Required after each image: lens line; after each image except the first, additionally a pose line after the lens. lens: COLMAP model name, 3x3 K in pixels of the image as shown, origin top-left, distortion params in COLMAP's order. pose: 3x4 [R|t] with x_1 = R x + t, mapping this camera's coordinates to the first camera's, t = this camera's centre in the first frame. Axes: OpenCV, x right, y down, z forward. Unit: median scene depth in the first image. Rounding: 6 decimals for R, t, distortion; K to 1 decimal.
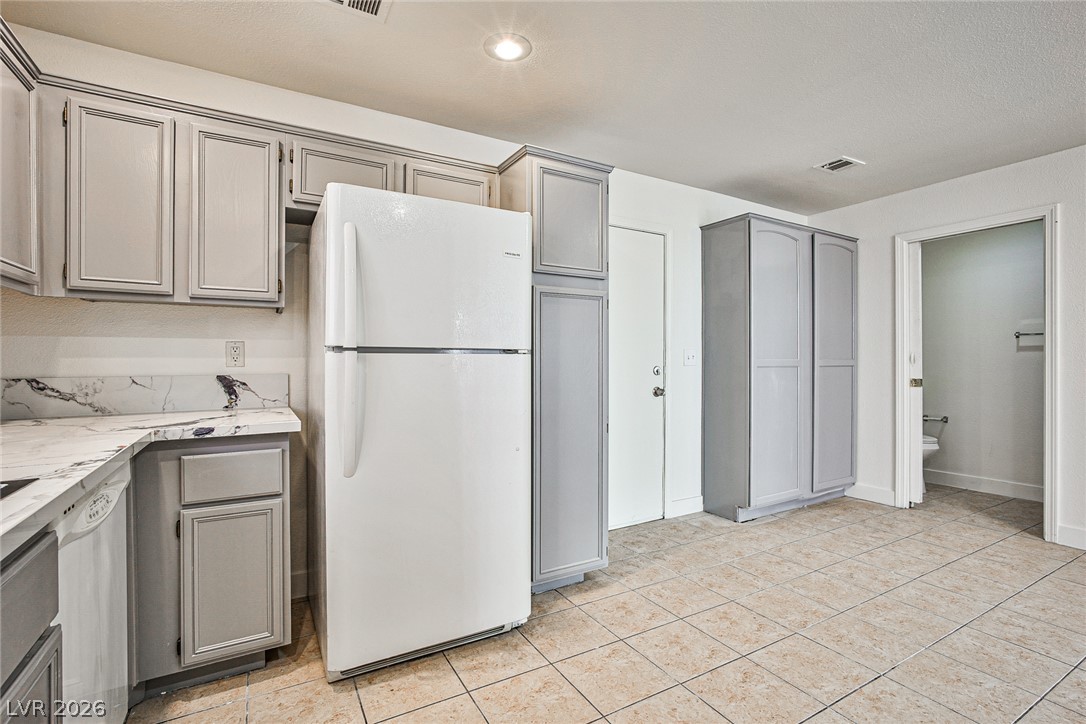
lens RADIAL K [[489.4, 0, 535.6], [0, 489.4, 356.5], [0, 0, 1]] dist [-0.032987, 0.013120]
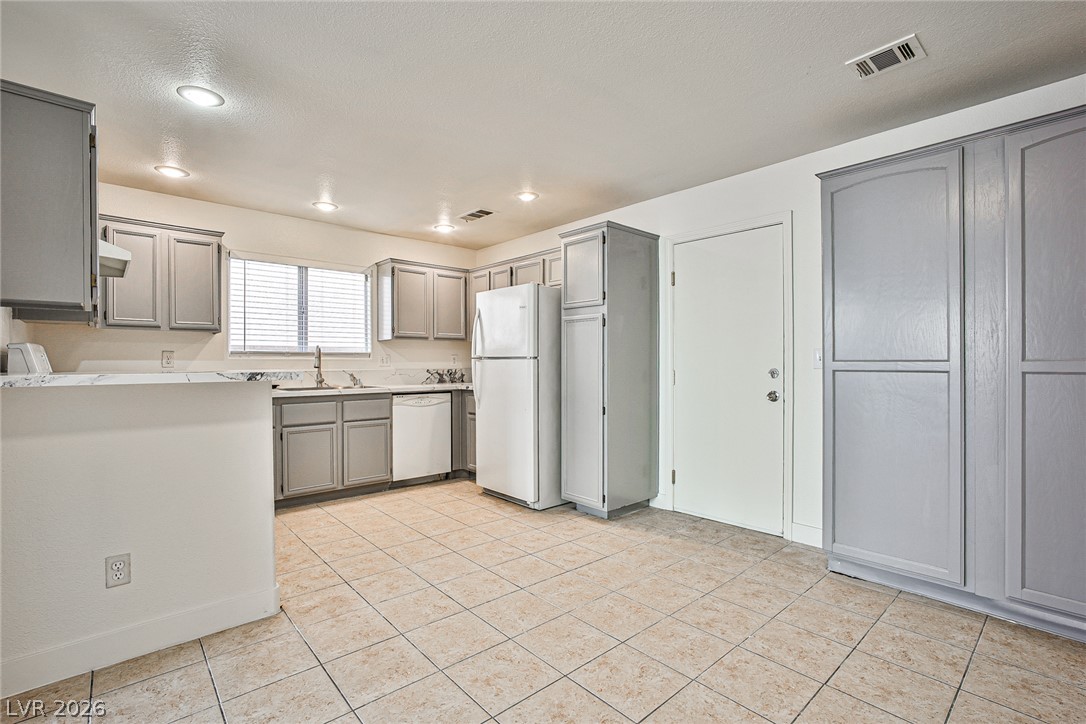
lens RADIAL K [[489.4, 0, 545.1], [0, 489.4, 359.1], [0, 0, 1]] dist [-0.032987, 0.013120]
pose [[0.225748, -0.004641, -0.974175, 1.457998], [0.008438, 0.999960, -0.002809, 0.000916], [0.974149, -0.007586, 0.225779, 0.517785]]
